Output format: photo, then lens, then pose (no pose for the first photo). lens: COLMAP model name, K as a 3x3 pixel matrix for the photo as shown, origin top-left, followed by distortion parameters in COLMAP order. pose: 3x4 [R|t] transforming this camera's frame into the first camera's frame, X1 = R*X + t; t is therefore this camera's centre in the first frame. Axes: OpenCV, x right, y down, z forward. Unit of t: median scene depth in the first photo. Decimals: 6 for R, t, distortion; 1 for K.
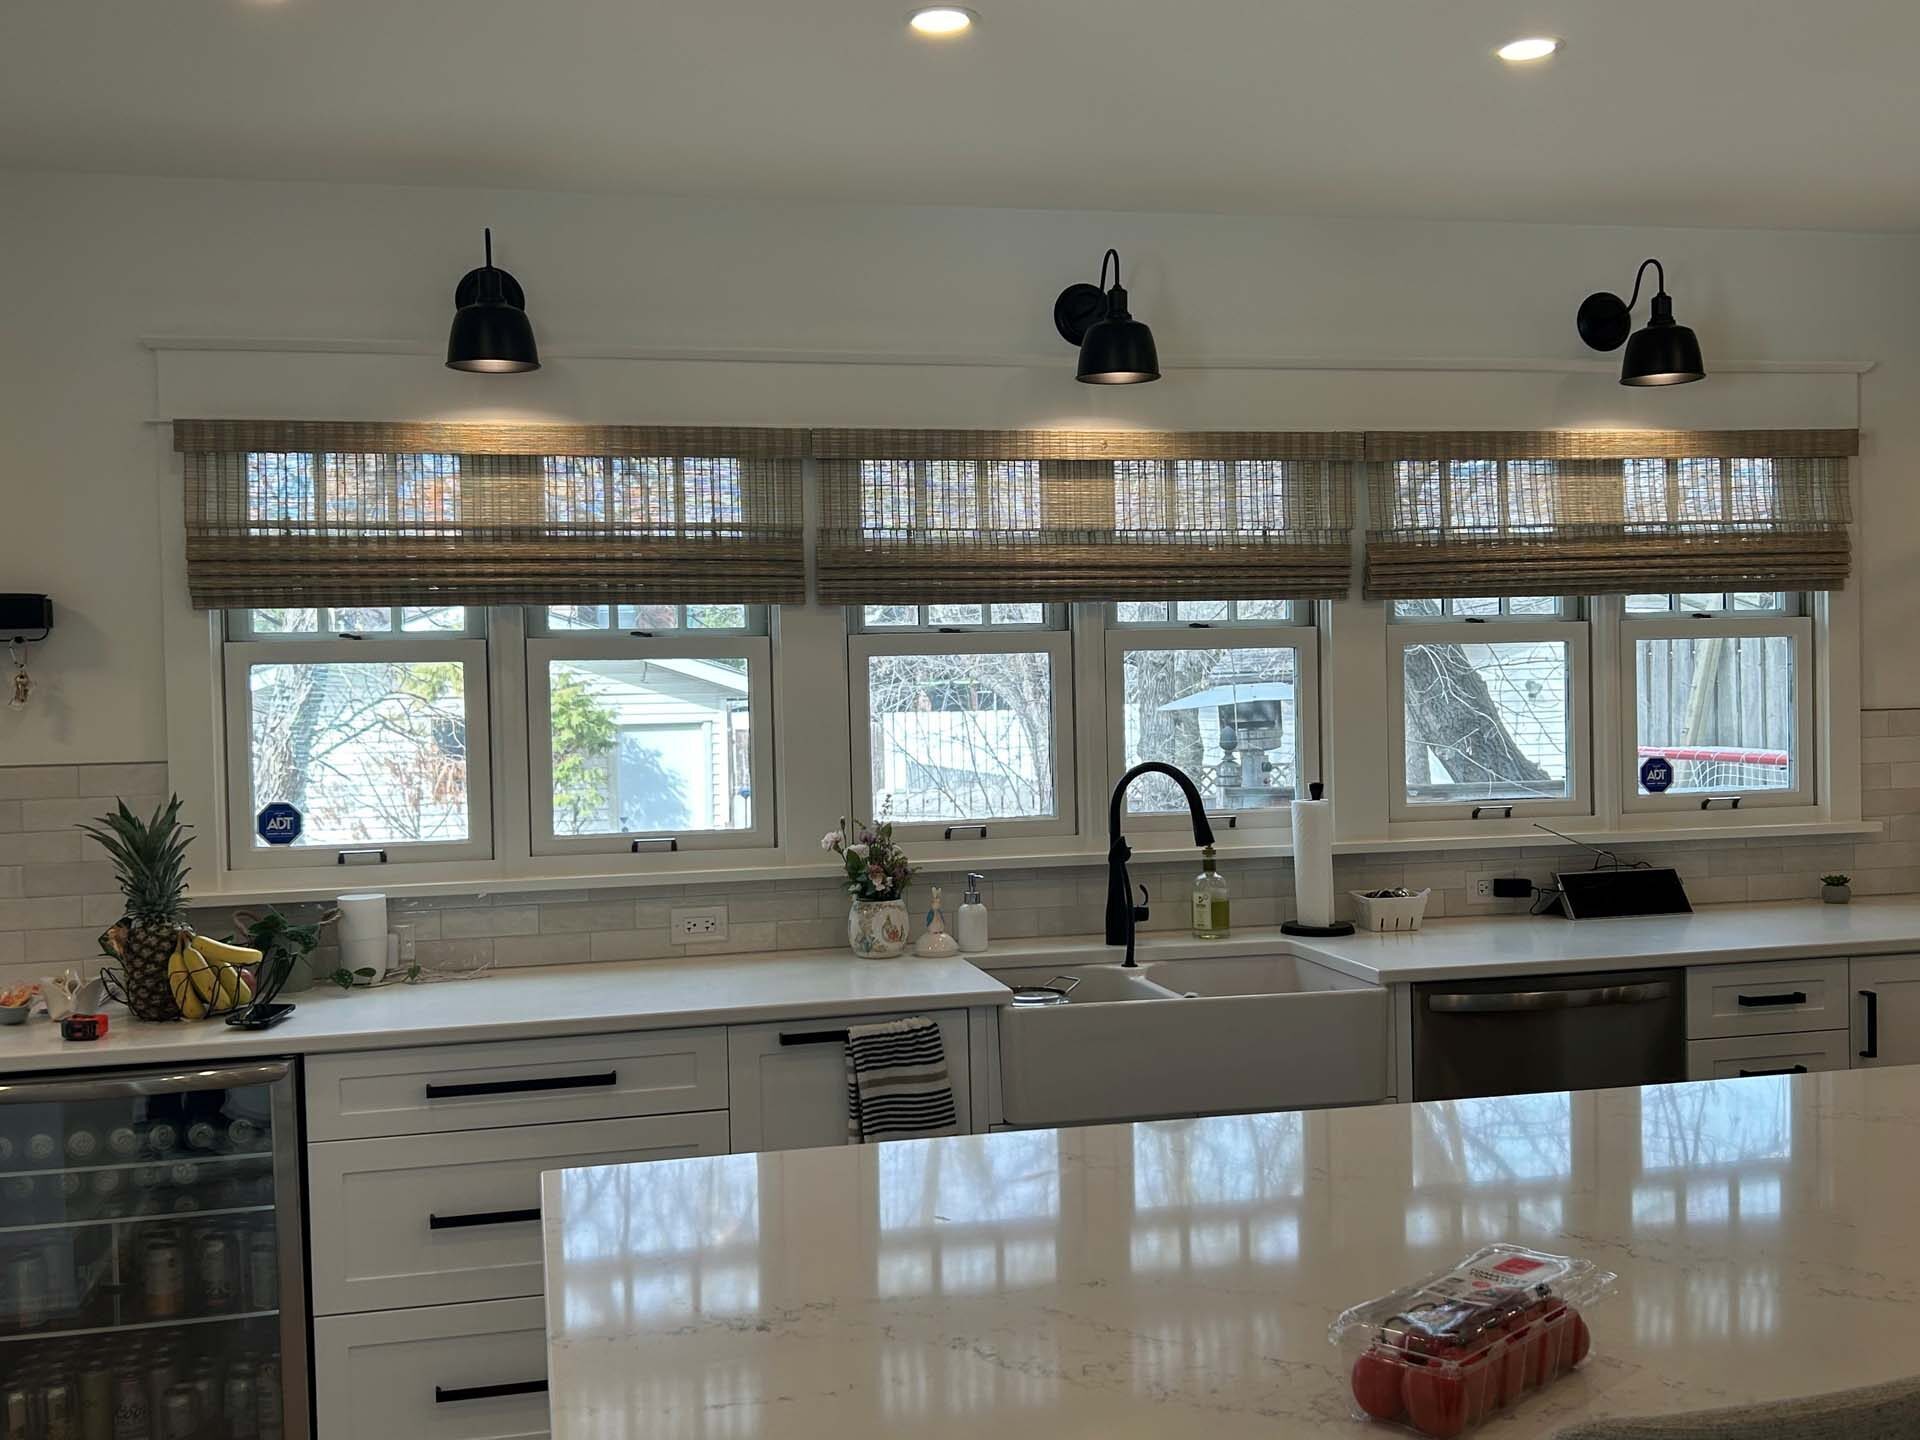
lens RADIAL K [[1848.9, 0, 960.7], [0, 1848.9, 719.5], [0, 0, 1]] dist [0.040216, 0.000000]
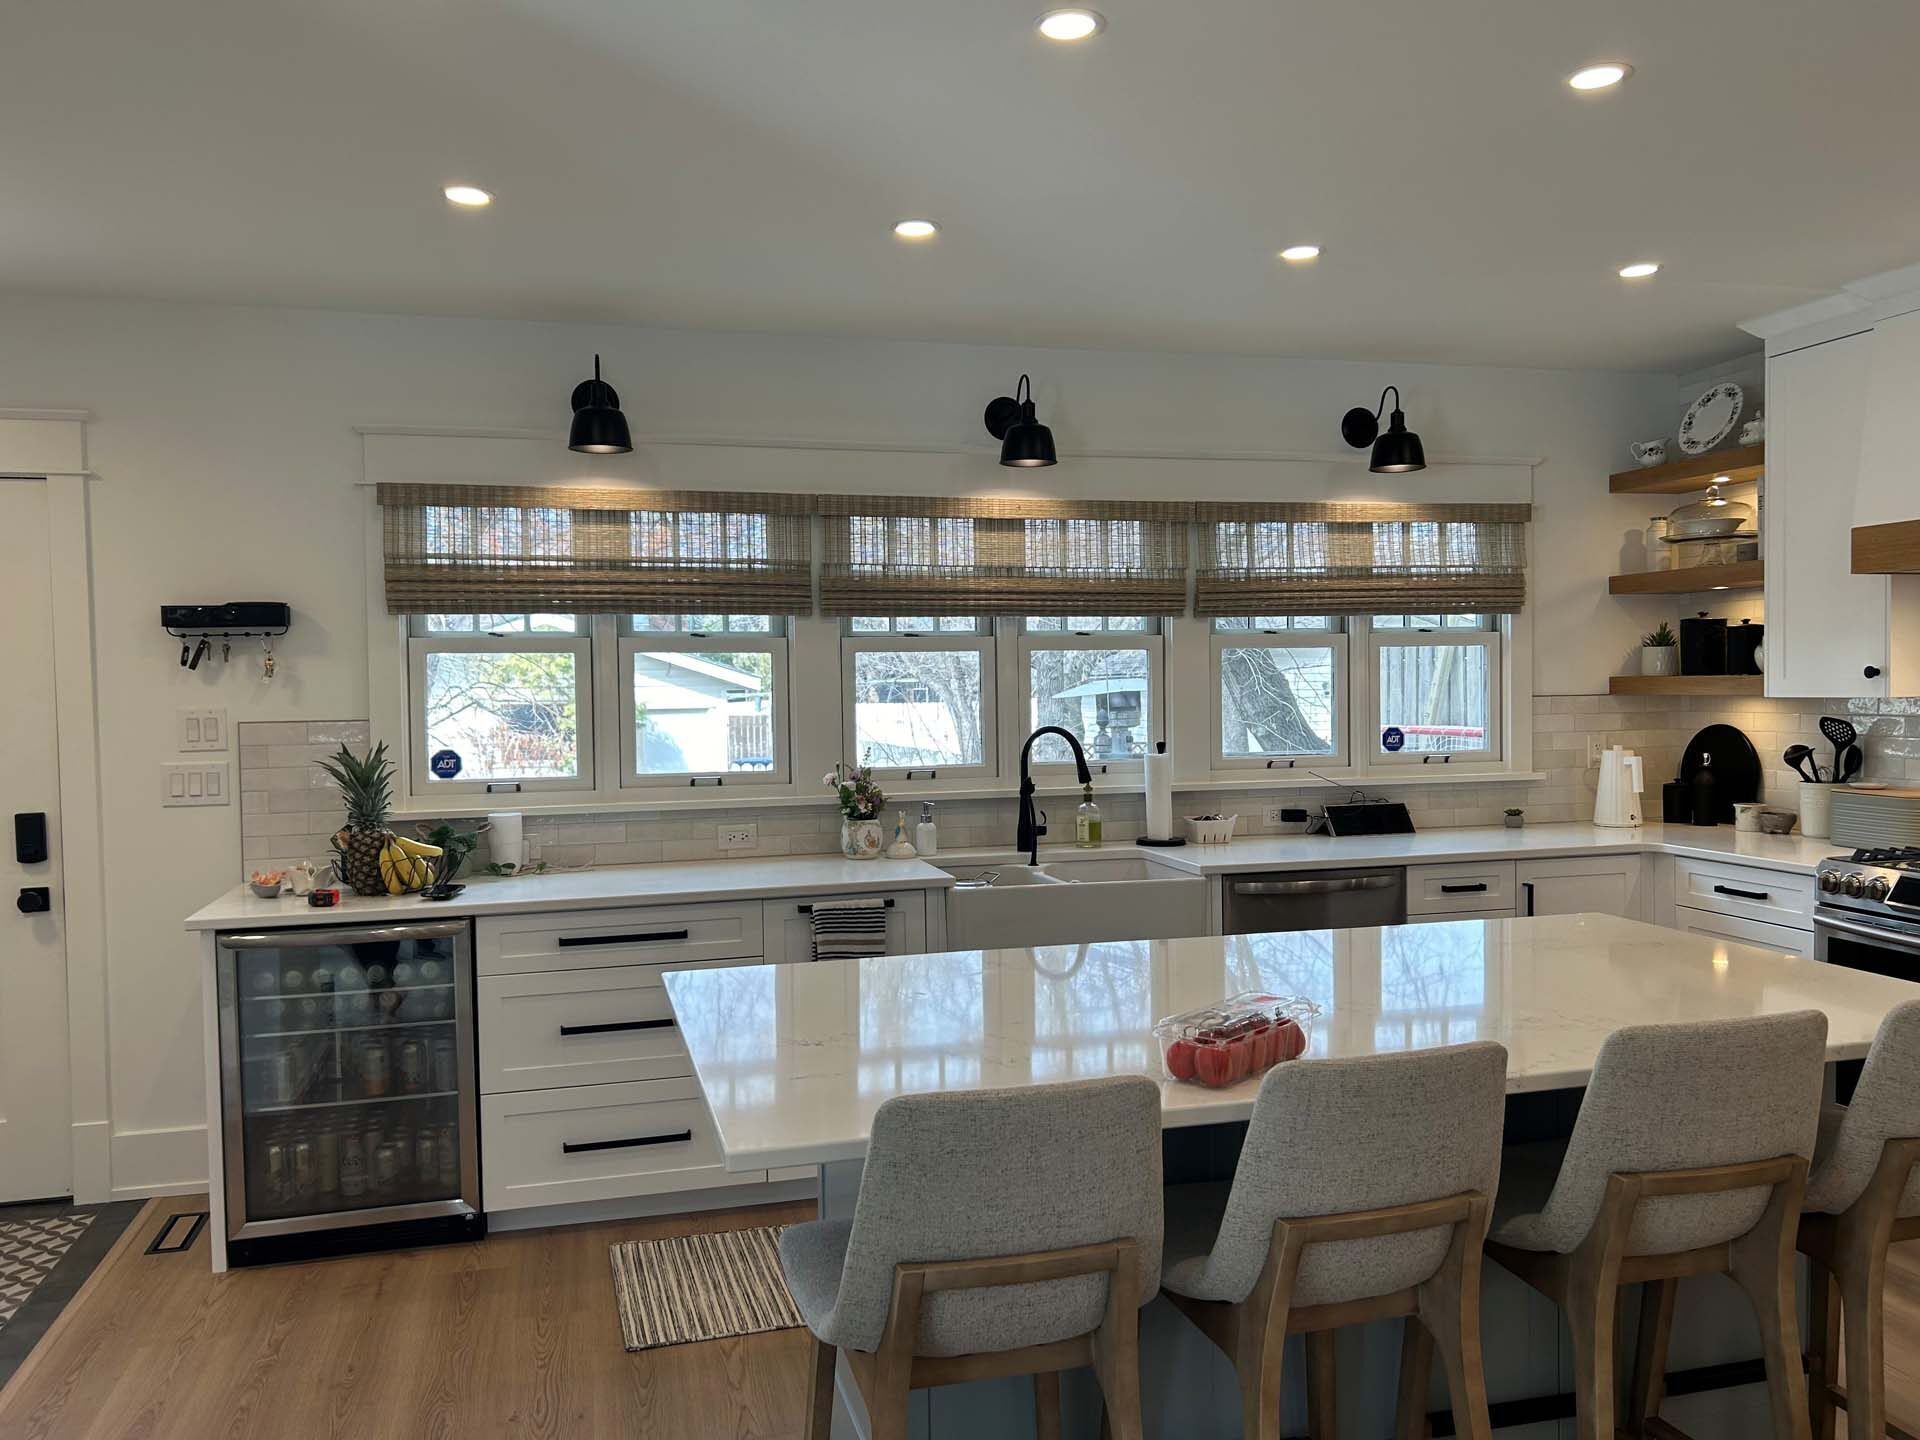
lens RADIAL K [[1462.1, 0, 958.9], [0, 1462.1, 722.4], [0, 0, 1]] dist [0.053857, -0.002685]
pose [[0.998975, 0.006762, 0.044748, -0.019963], [-0.006969, 0.999966, 0.004476, 0.015372], [-0.044717, -0.004783, 0.998988, -0.151715]]
